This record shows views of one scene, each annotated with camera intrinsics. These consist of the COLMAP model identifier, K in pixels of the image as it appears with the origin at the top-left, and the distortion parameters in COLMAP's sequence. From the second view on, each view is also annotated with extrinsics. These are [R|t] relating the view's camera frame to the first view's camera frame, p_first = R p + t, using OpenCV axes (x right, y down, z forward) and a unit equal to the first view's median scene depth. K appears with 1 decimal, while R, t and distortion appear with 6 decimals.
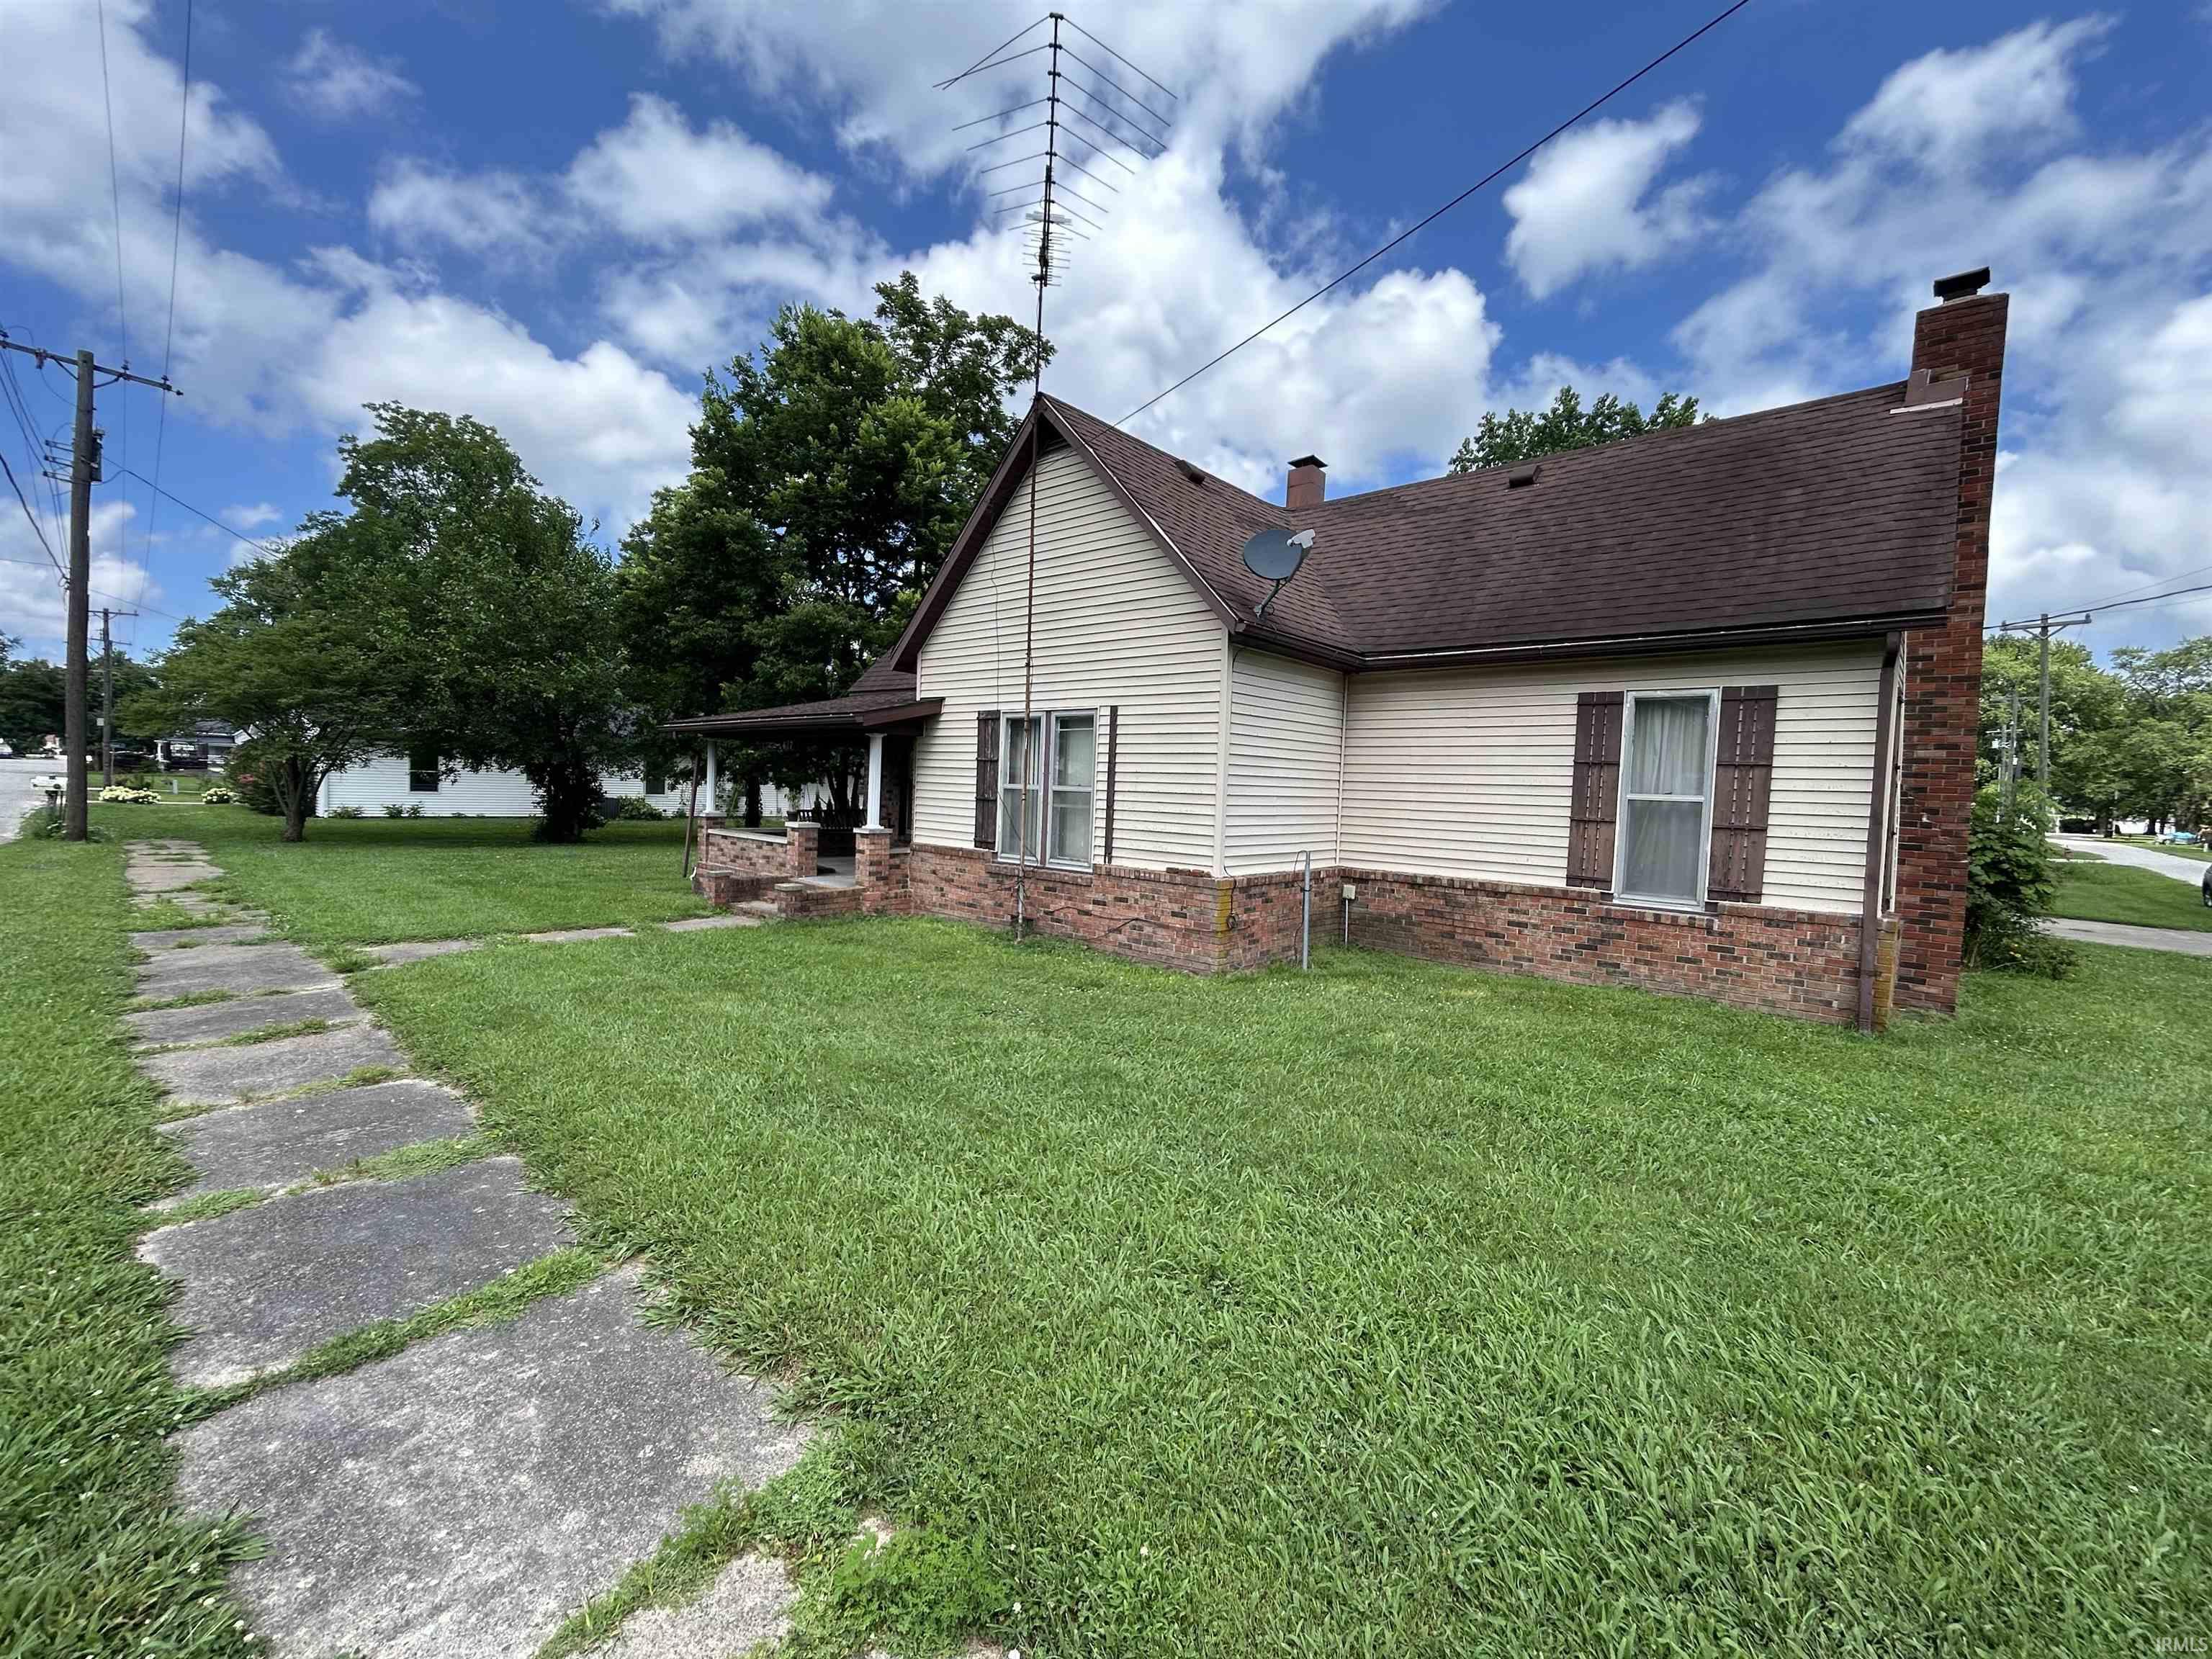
lens RADIAL K [[903.8, 0, 1102.3], [0, 903.8, 818.0], [0, 0, 1]] dist [-0.003038, 0.002040]
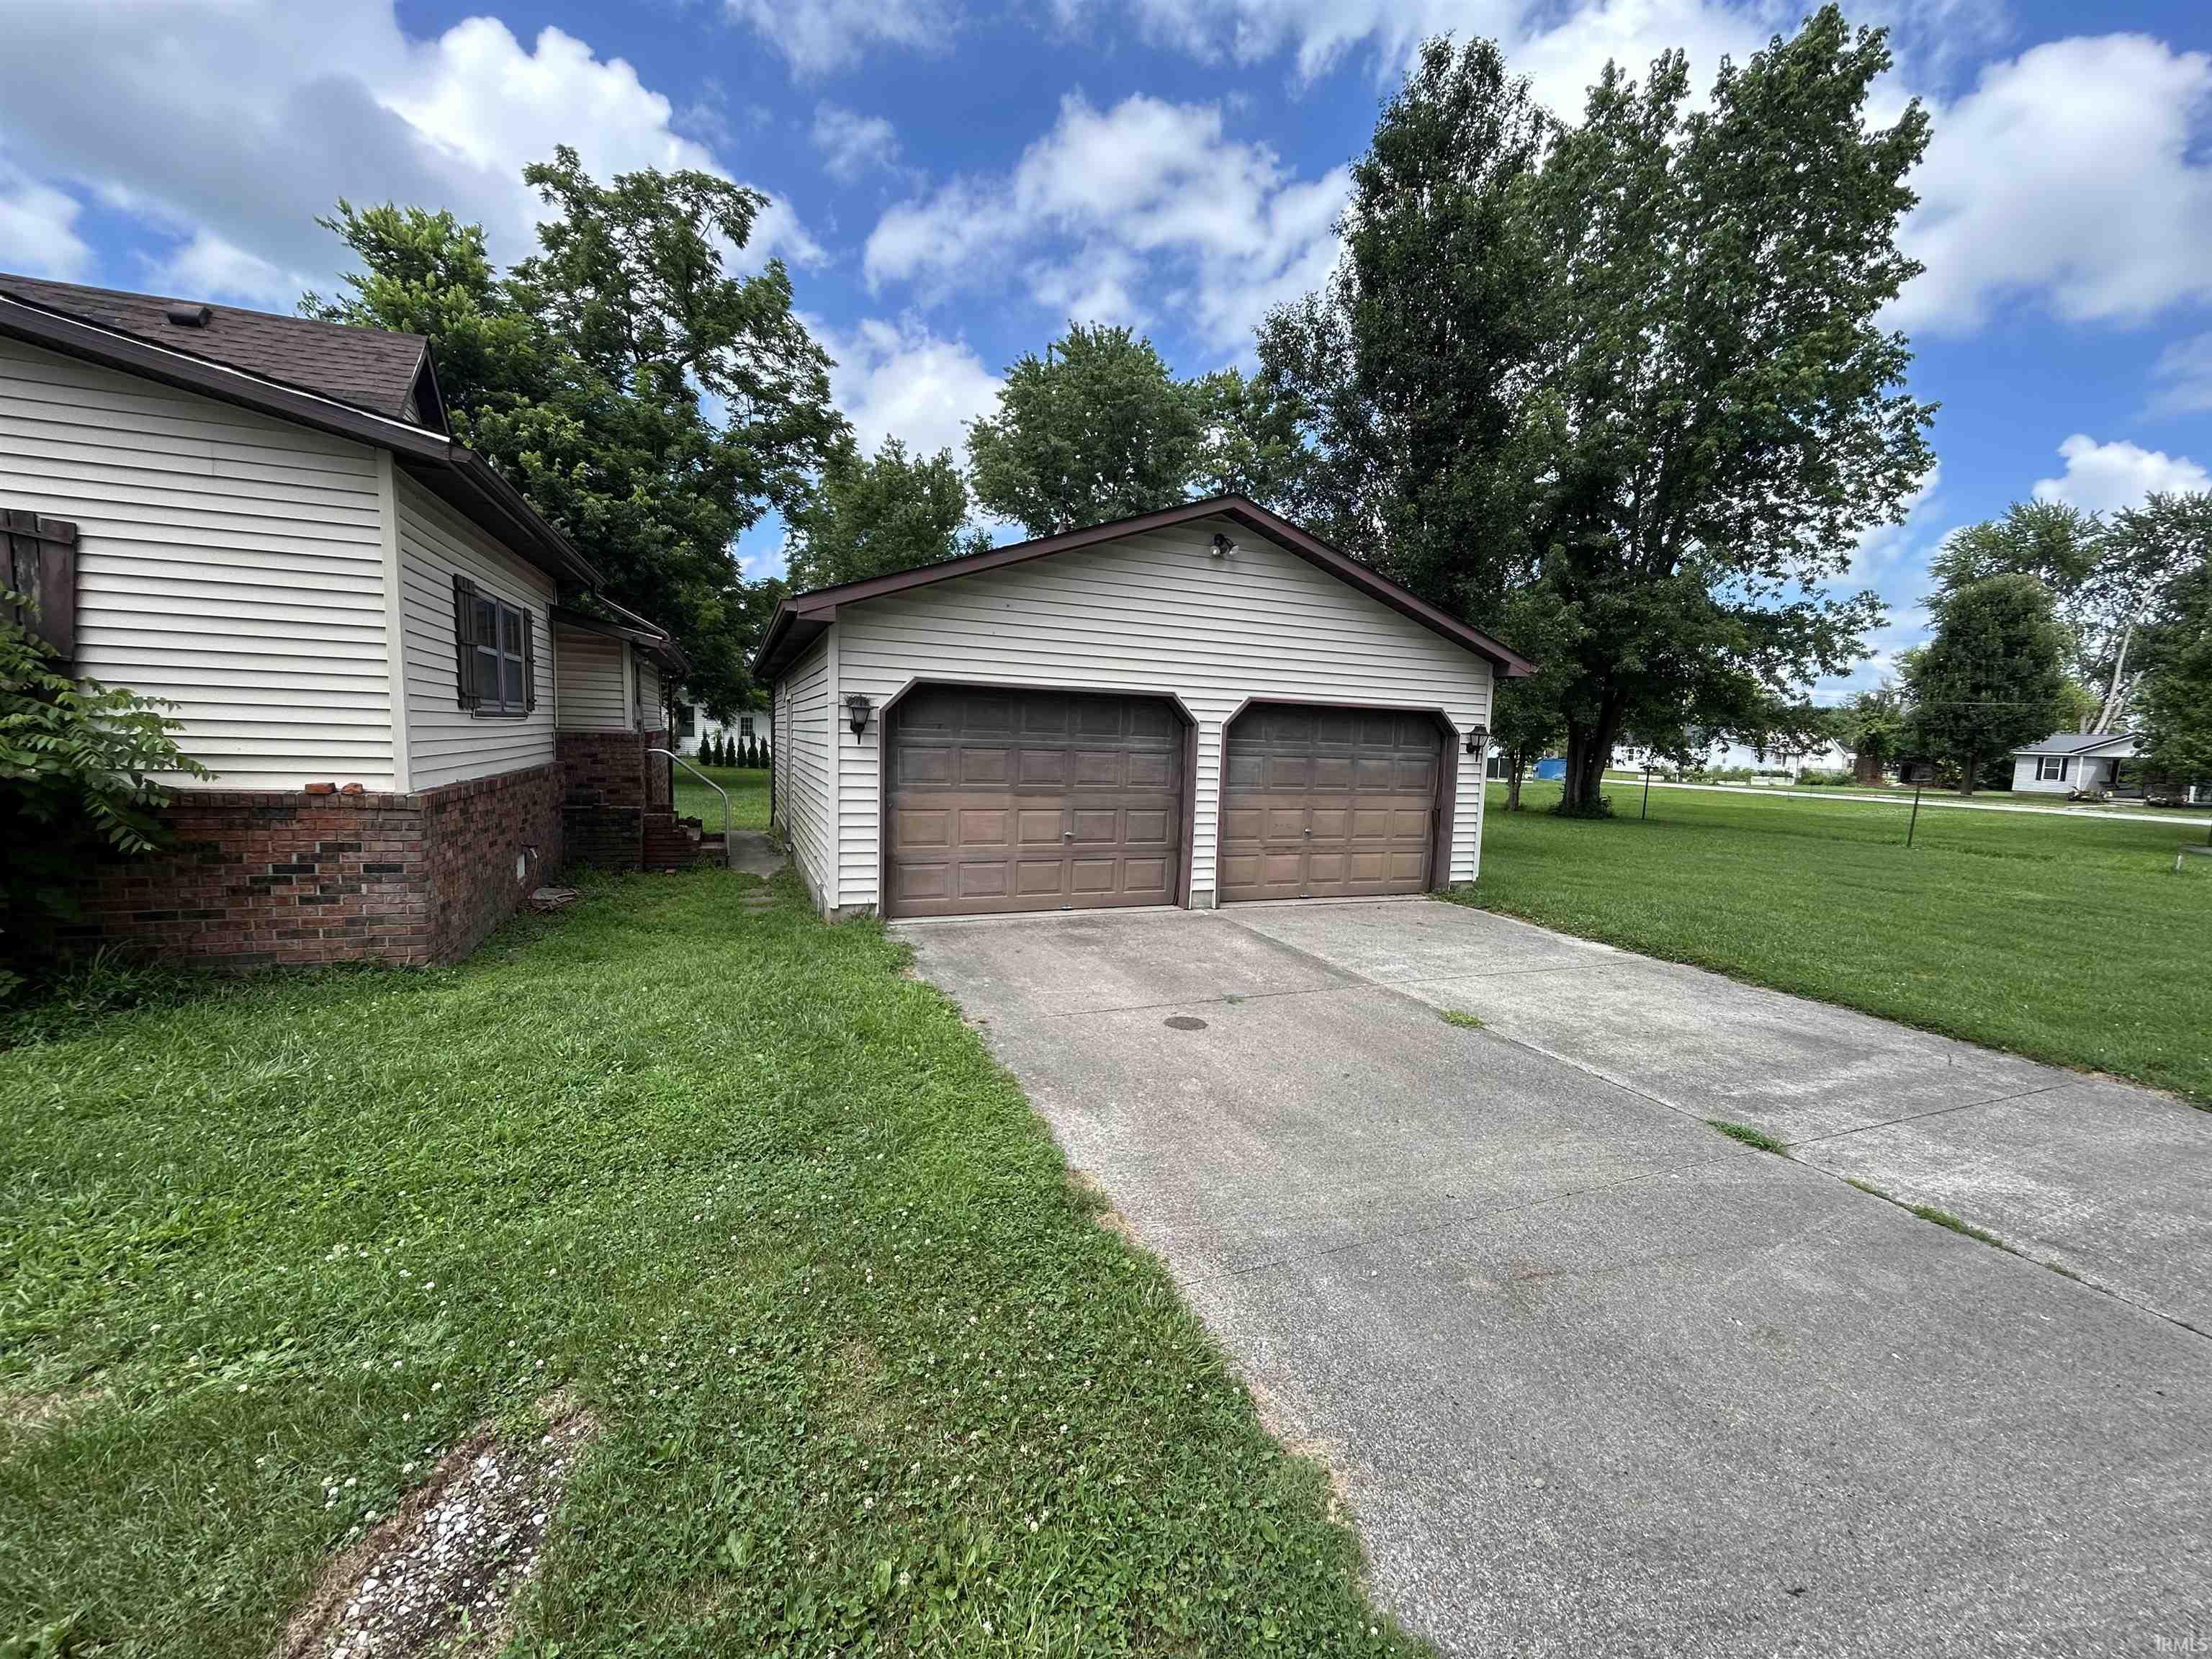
lens RADIAL K [[903.8, 0, 1104.0], [0, 903.8, 840.3], [0, 0, 1]] dist [-0.003038, 0.002040]
pose [[0.906150, 0.043784, -0.420685, 2.059168], [-0.015986, 0.997462, 0.069380, 0.064430], [0.422655, -0.056143, 0.904550, 1.199329]]
